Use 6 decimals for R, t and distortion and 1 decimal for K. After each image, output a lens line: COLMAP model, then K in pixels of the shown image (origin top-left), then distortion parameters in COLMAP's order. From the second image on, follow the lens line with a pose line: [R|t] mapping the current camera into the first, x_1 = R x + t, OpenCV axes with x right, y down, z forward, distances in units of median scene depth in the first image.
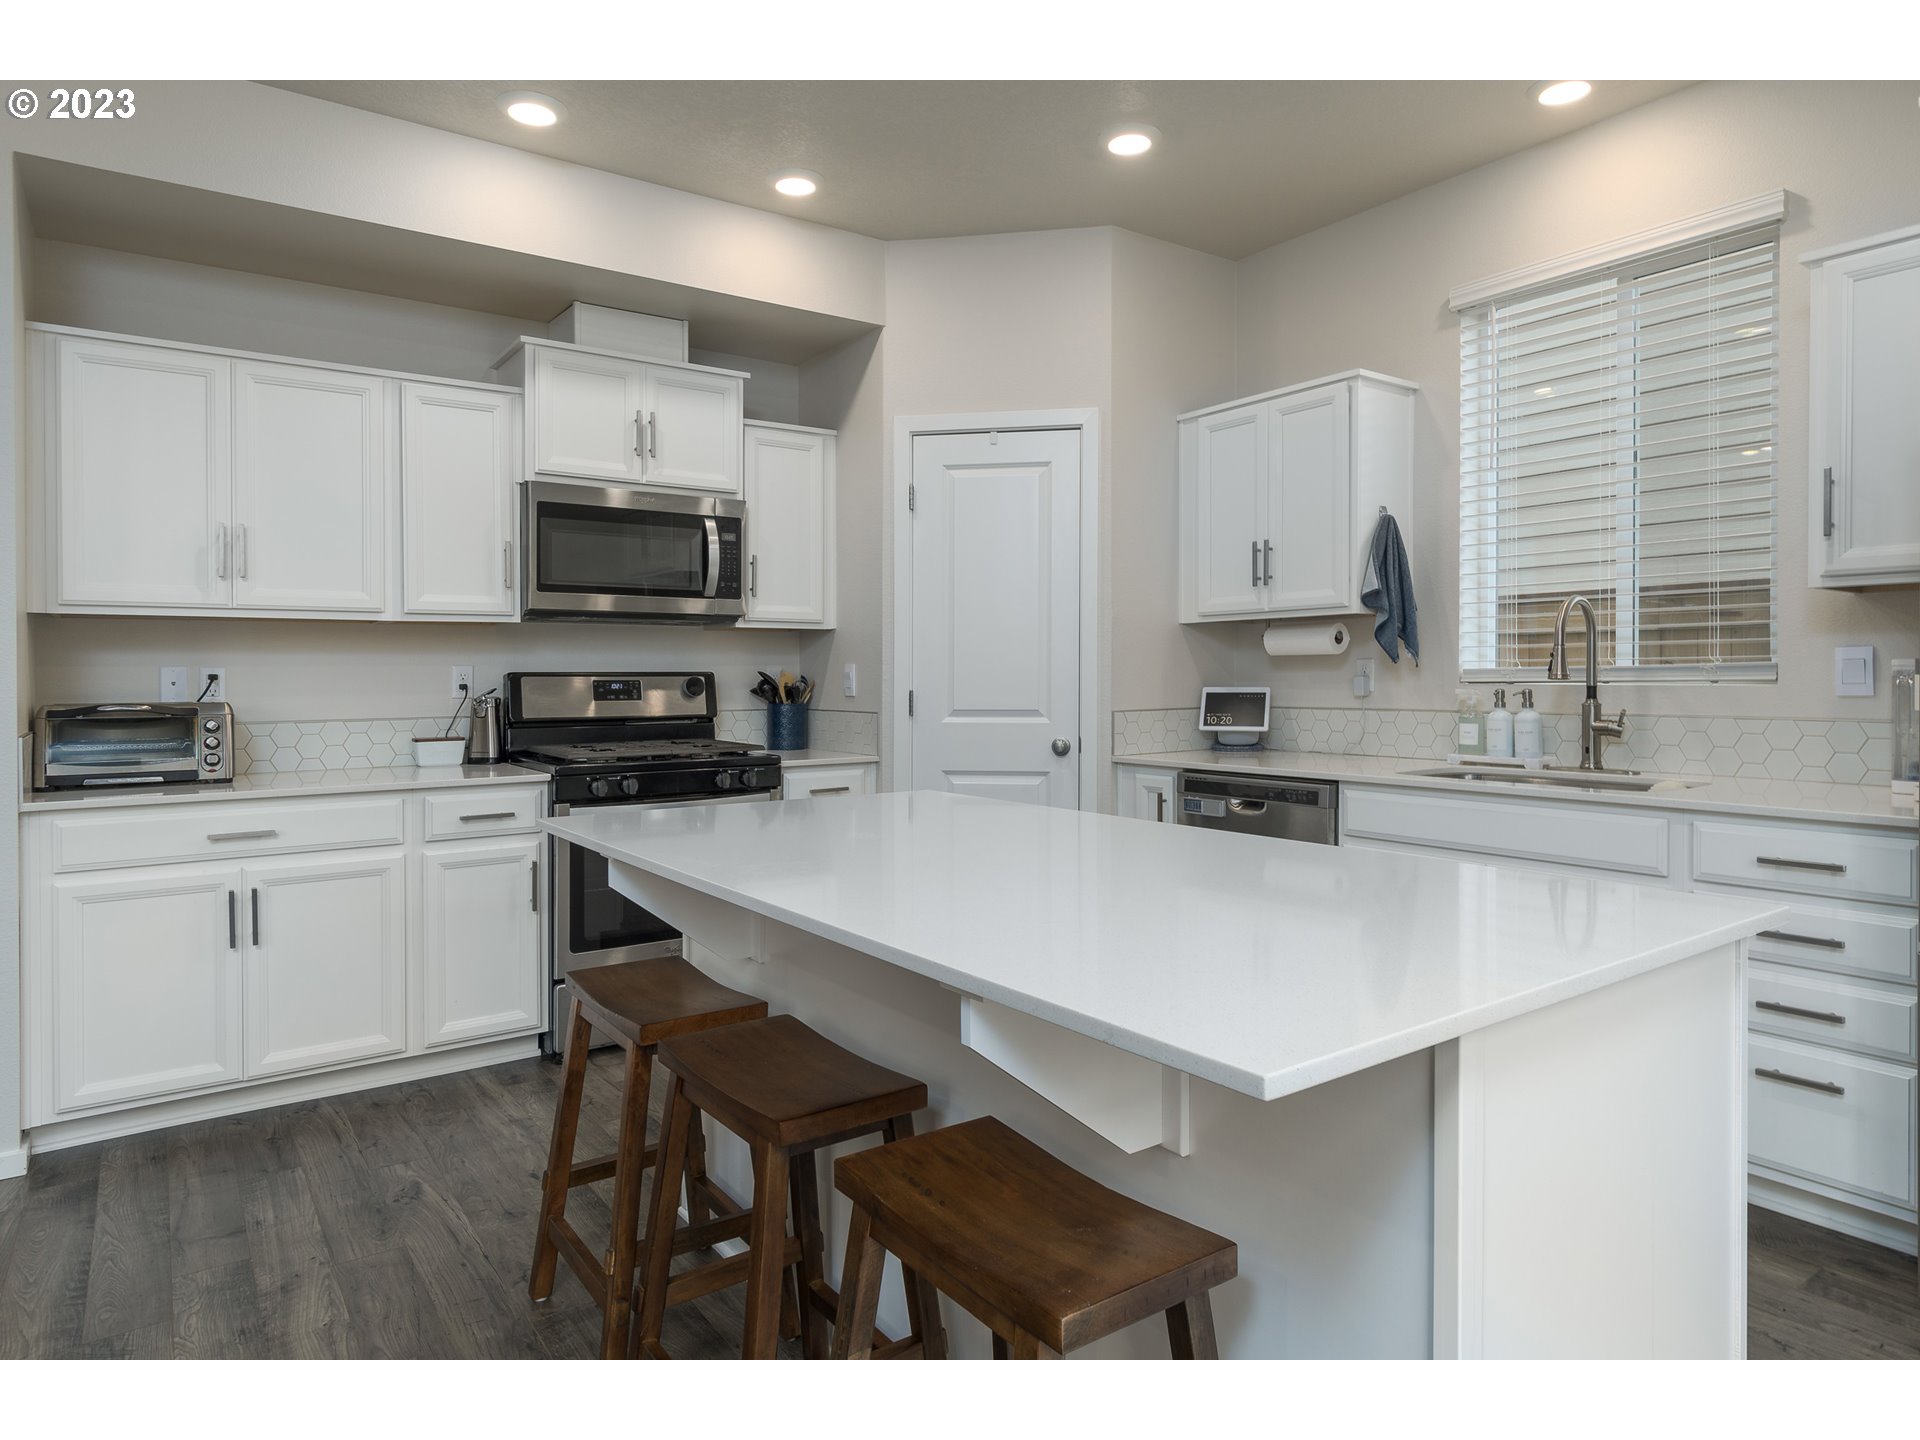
lens RADIAL K [[1140.2, 0, 954.3], [0, 1140.2, 690.0], [0, 0, 1]] dist [0.007294, -0.006696]
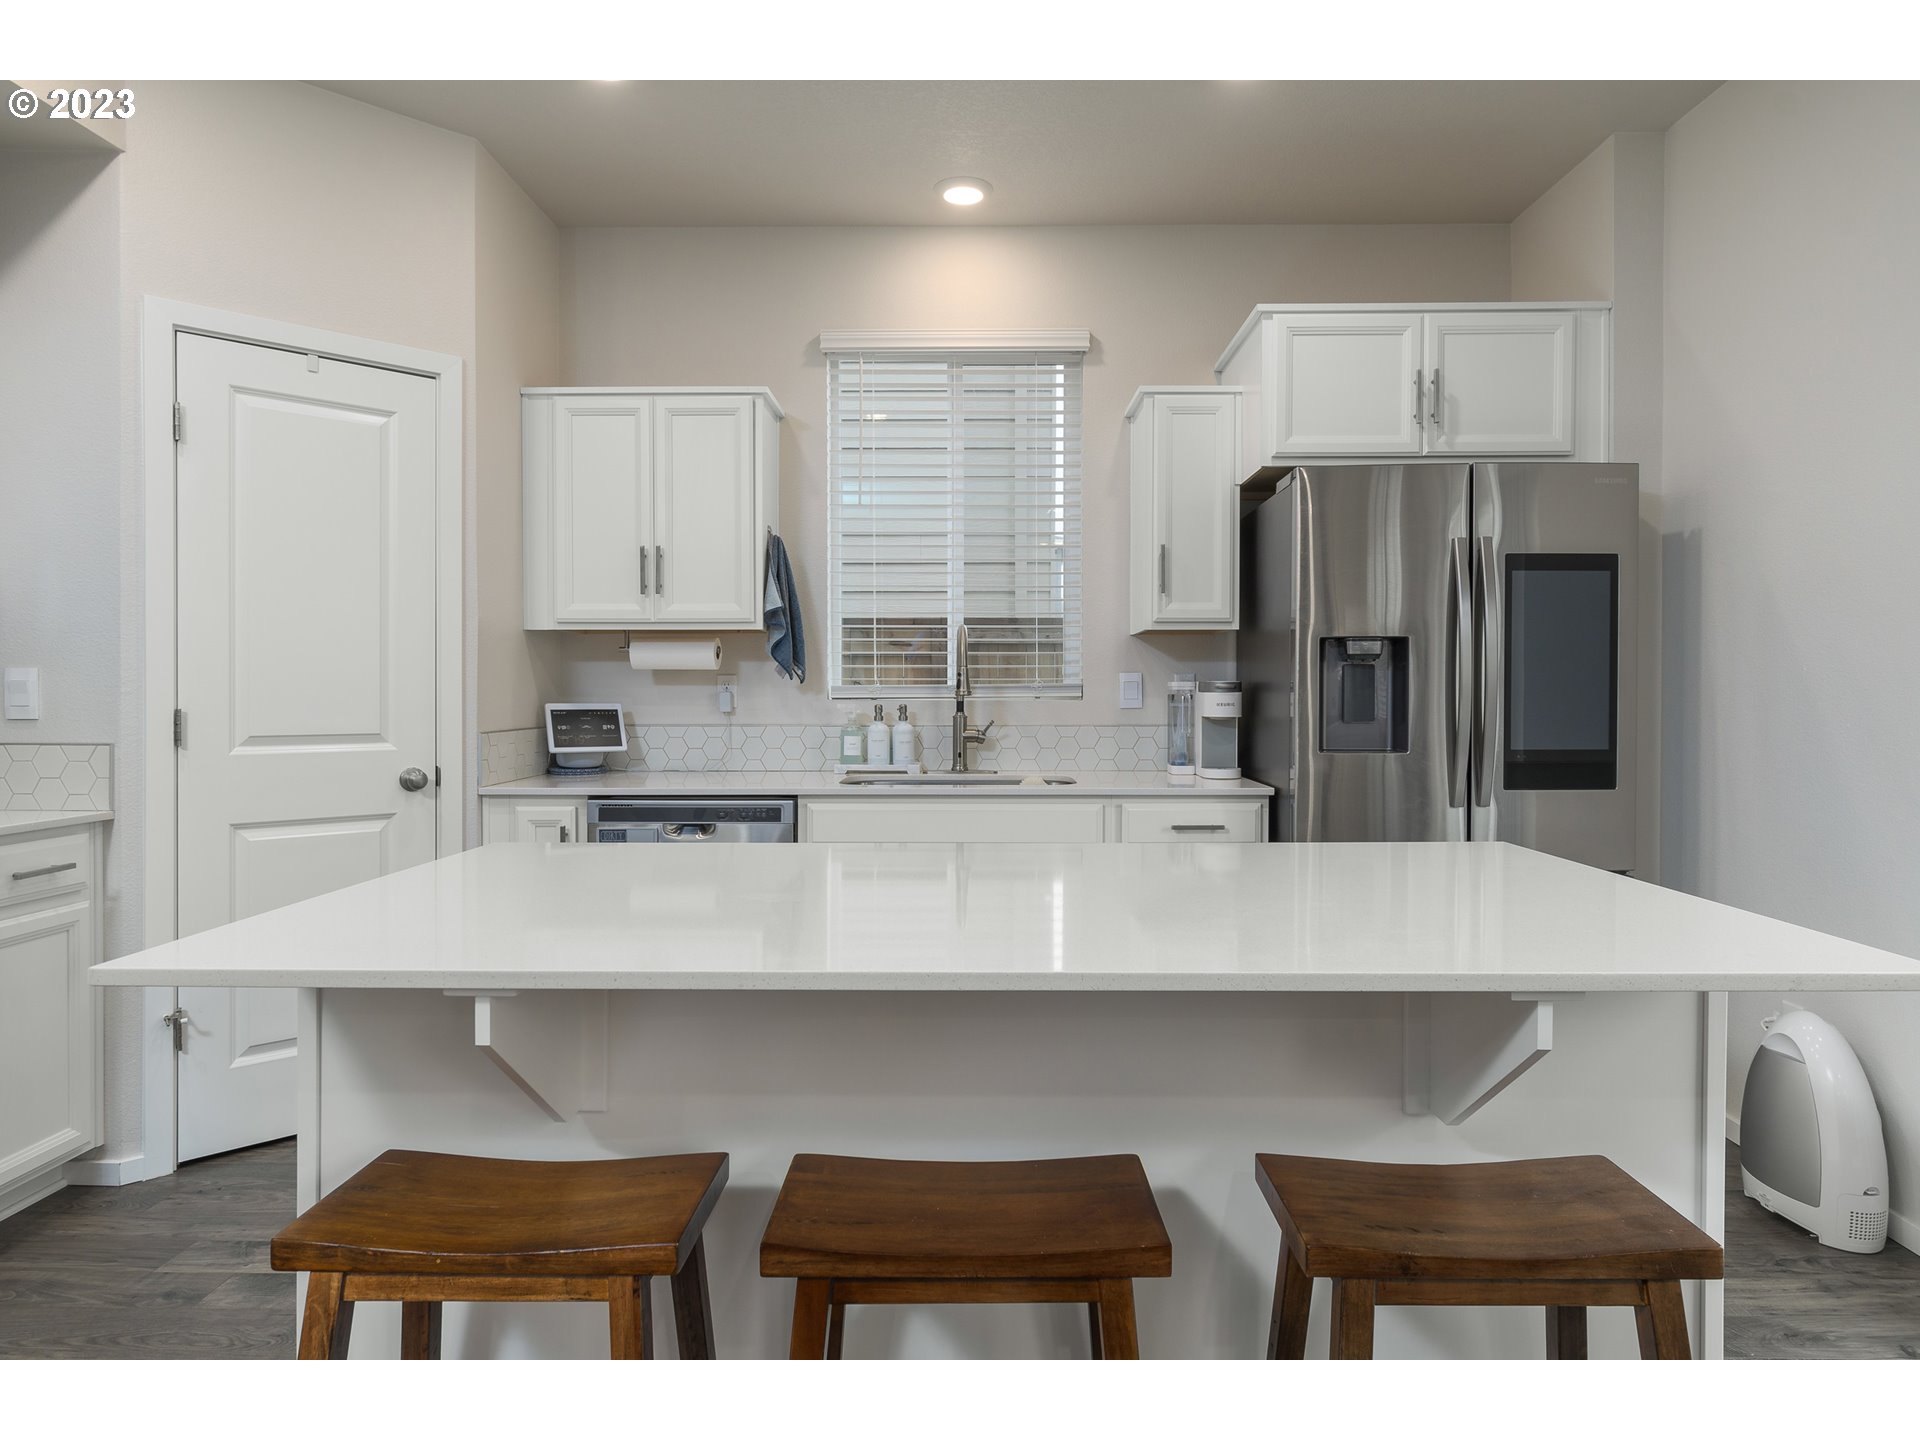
lens RADIAL K [[1140.2, 0, 964.6], [0, 1140.2, 717.4], [0, 0, 1]] dist [0.007294, -0.006696]
pose [[0.588373, -0.010945, 0.808516, -0.352053], [0.005838, 0.999940, 0.009288, 0.002018], [-0.808569, -0.000745, 0.588401, 0.258904]]
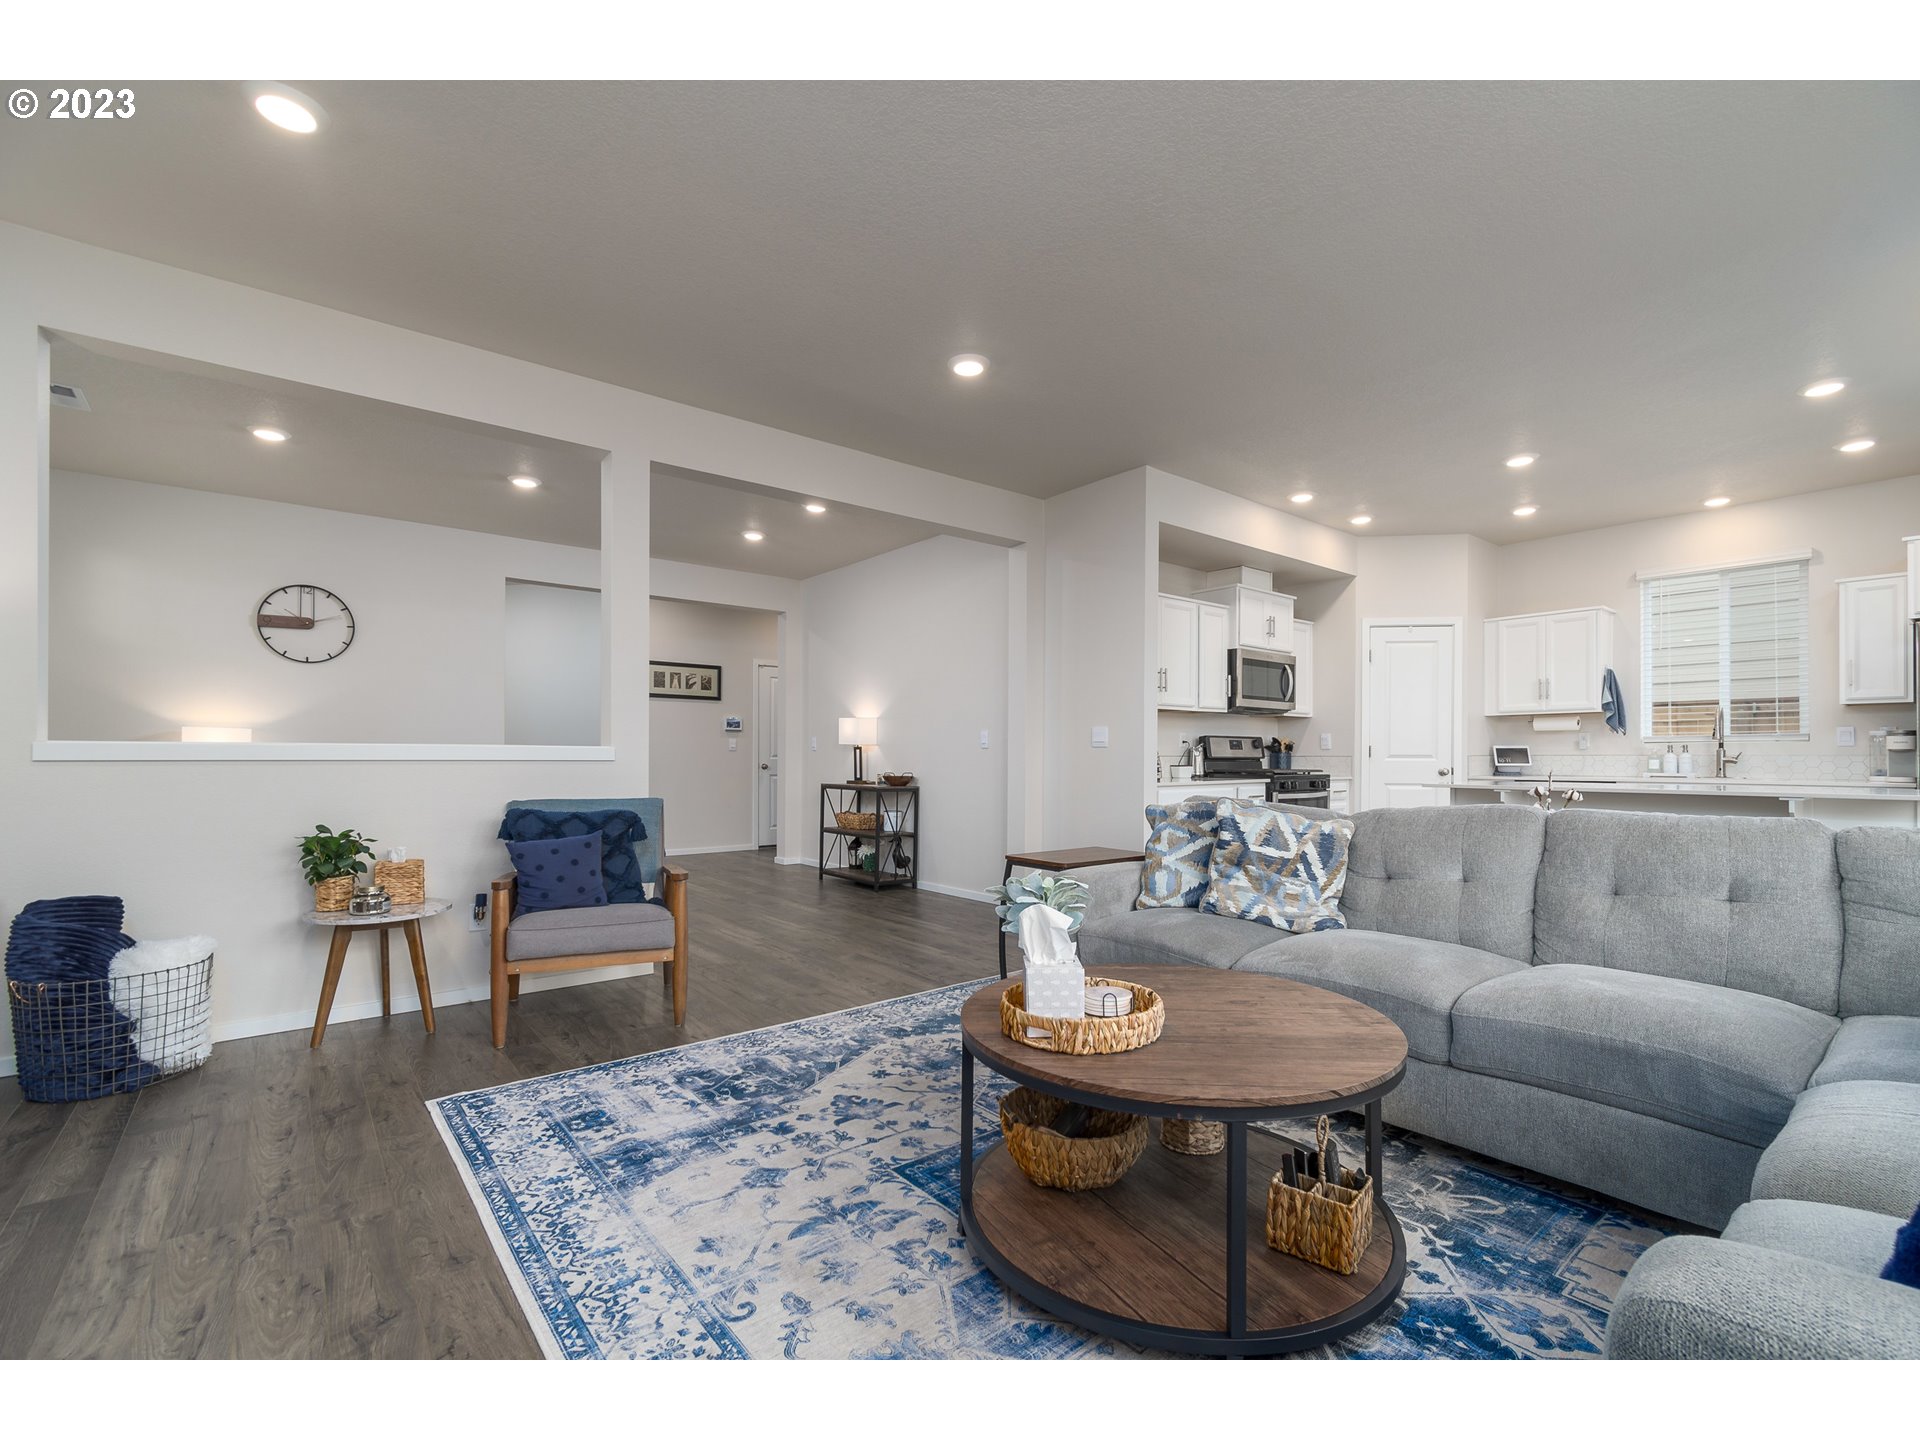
lens RADIAL K [[860.6, 0, 968.5], [0, 860.6, 752.5], [0, 0, 1]] dist [0.012840, 0.000885]
pose [[0.996106, 0.007054, 0.087879, -1.056723], [-0.005386, 0.999801, -0.019195, 0.054454], [-0.087997, 0.018647, 0.995946, -0.619819]]
